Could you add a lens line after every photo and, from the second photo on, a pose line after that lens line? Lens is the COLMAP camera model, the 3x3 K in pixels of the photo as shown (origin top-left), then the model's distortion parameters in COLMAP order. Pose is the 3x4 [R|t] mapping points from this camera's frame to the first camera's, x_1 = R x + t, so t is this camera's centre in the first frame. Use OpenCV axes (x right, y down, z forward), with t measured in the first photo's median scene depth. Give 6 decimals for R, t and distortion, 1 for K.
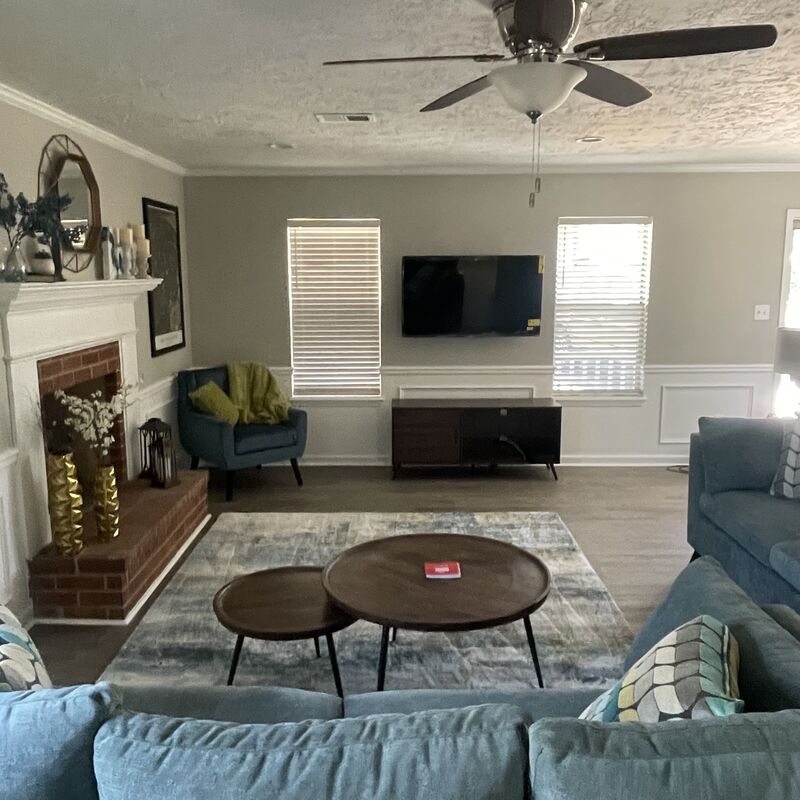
lens RADIAL K [[744.8, 0, 394.6], [0, 744.8, 396.7], [0, 0, 1]] dist [0.041166, -0.092557]
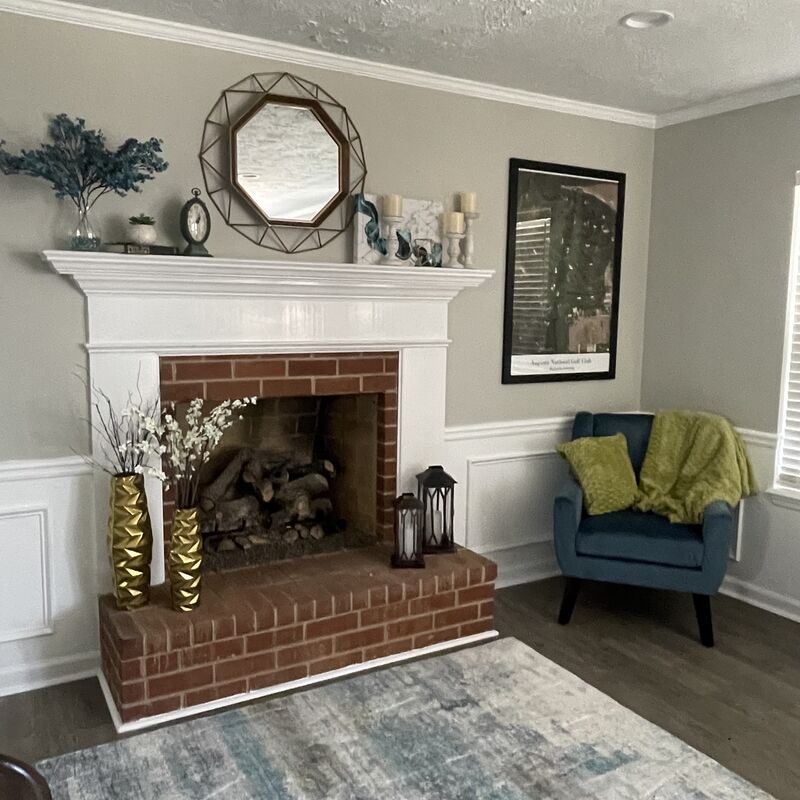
lens RADIAL K [[744.8, 0, 394.6], [0, 744.8, 396.7], [0, 0, 1]] dist [0.041166, -0.092557]
pose [[0.508856, 0.117617, -0.852779, 0.248617], [-0.159118, 0.986404, 0.041100, -0.058314], [0.846019, 0.114778, 0.520652, 0.594349]]
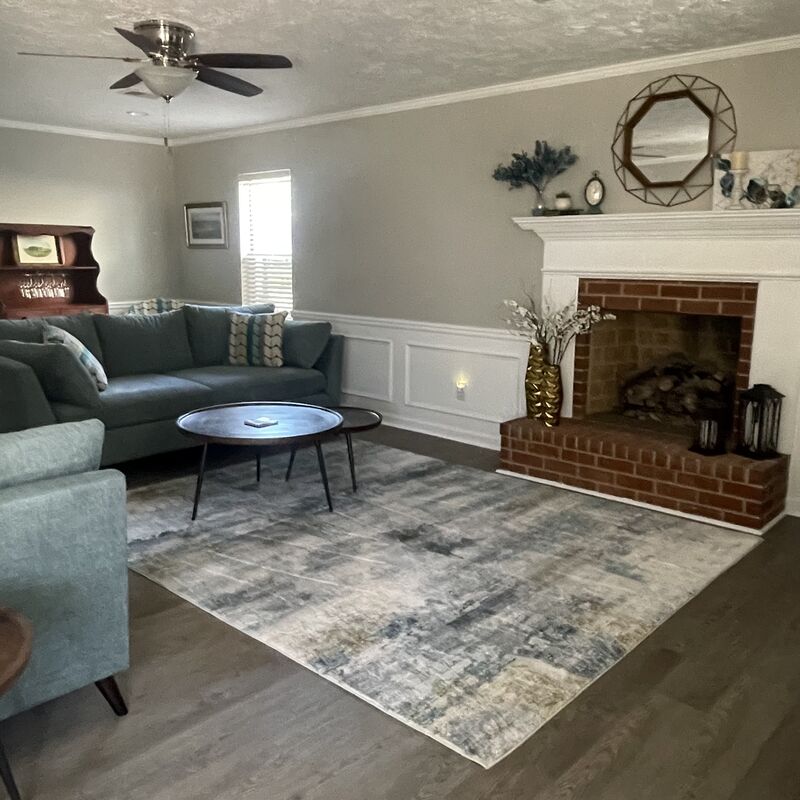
lens RADIAL K [[744.8, 0, 394.6], [0, 744.8, 396.7], [0, 0, 1]] dist [0.041166, -0.092557]
pose [[-0.665951, 0.141475, -0.732457, 0.536552], [-0.126647, 0.946159, 0.297899, -0.148424], [0.735167, 0.291150, -0.612178, 1.205846]]
